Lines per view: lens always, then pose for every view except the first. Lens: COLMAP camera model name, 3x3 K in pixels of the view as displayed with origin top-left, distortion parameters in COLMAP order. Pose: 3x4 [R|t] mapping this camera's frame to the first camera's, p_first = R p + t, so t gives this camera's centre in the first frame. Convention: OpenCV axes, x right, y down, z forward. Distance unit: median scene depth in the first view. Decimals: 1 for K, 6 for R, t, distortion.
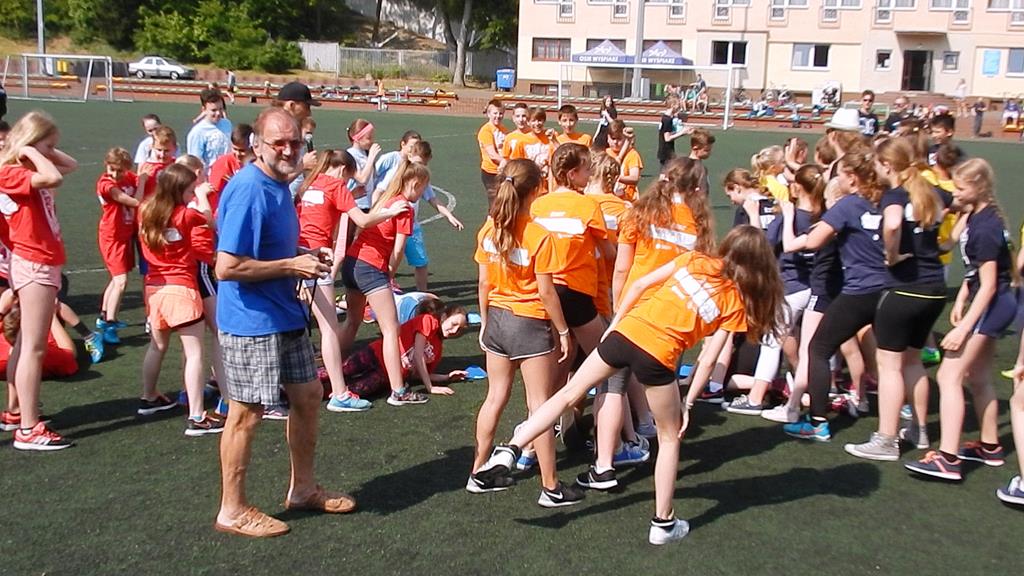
lens RADIAL K [[1232.8, 0, 516.2], [0, 1232.8, 289.1], [0, 0, 1]] dist [0.014459, -0.023828]
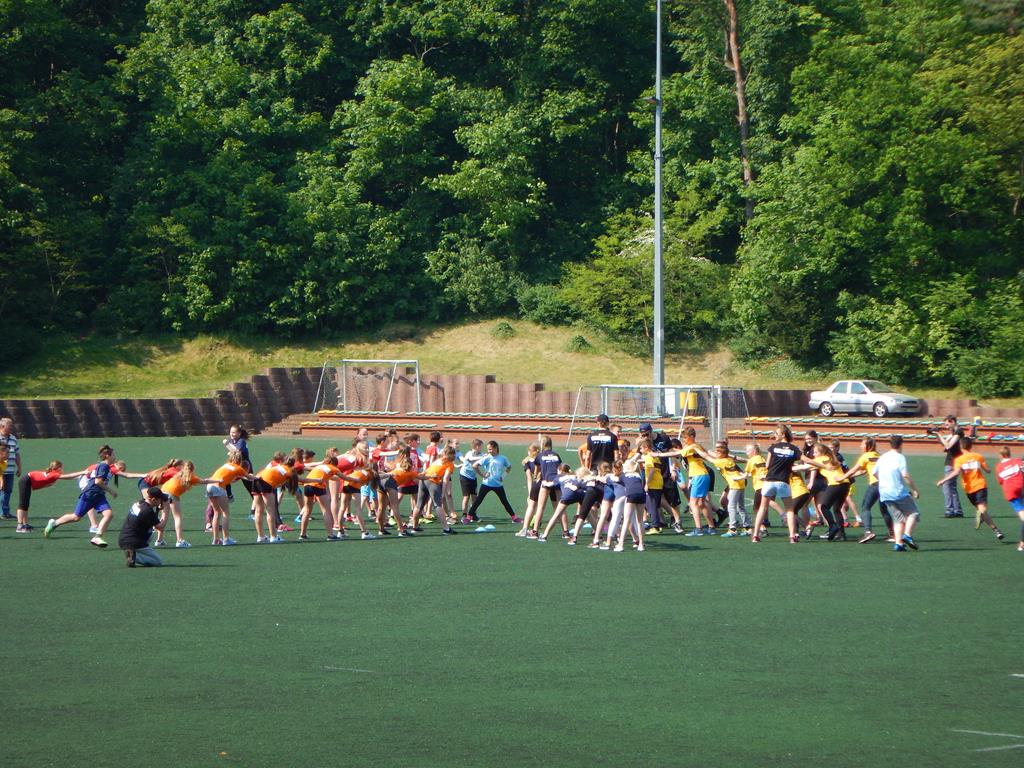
lens RADIAL K [[3555.7, 0, 512.0], [0, 3555.7, 384.0], [0, 0, 1]] dist [-0.096497, -0.325864]
pose [[0.887089, -0.030043, -0.460619, 0.311414], [-0.051127, 0.985345, -0.162730, 0.085438], [0.458758, 0.167906, 0.872553, -0.483379]]
